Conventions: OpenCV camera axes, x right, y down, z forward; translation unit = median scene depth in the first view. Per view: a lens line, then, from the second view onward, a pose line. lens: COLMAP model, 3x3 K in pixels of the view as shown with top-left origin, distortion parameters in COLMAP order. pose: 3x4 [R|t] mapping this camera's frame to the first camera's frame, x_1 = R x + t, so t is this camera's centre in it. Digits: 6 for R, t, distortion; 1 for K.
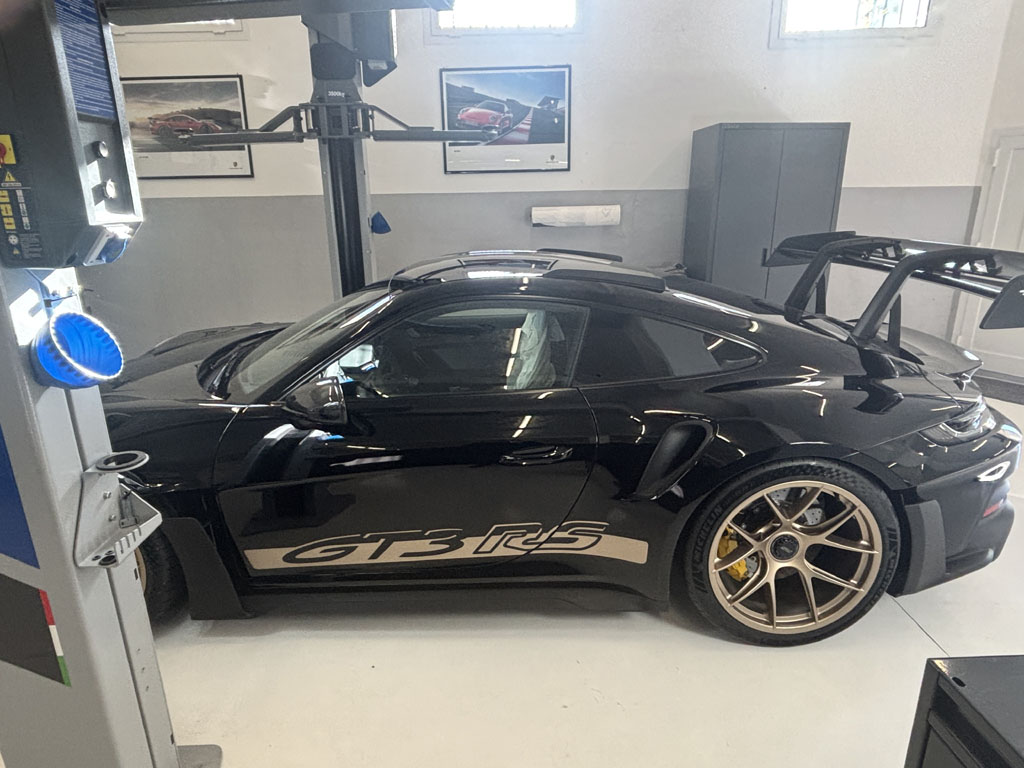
lens RADIAL K [[597.7, 0, 509.5], [0, 597.7, 379.3], [0, 0, 1]] dist [0.002943, 0.000547]
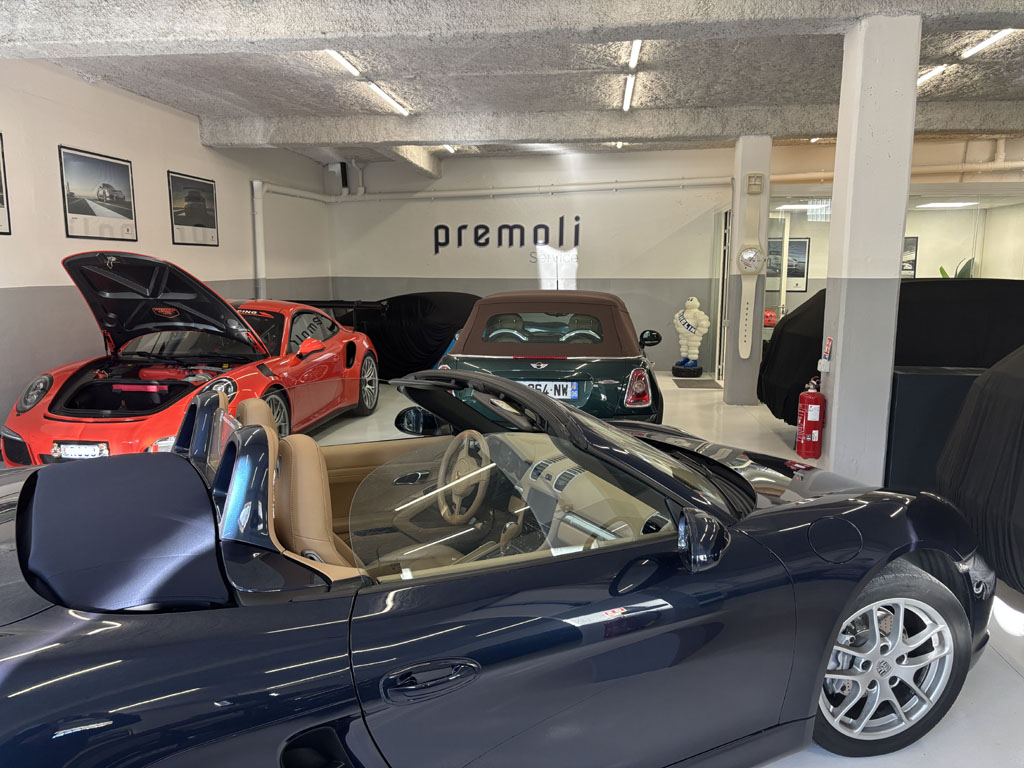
lens RADIAL K [[773.2, 0, 511.1], [0, 773.2, 386.4], [0, 0, 1]] dist [0.047536, -0.036010]
pose [[0.131915, -0.128218, 0.982934, -1.428036], [0.270368, 0.958656, 0.088766, 0.000237], [-0.953677, 0.254045, 0.161127, 0.087664]]
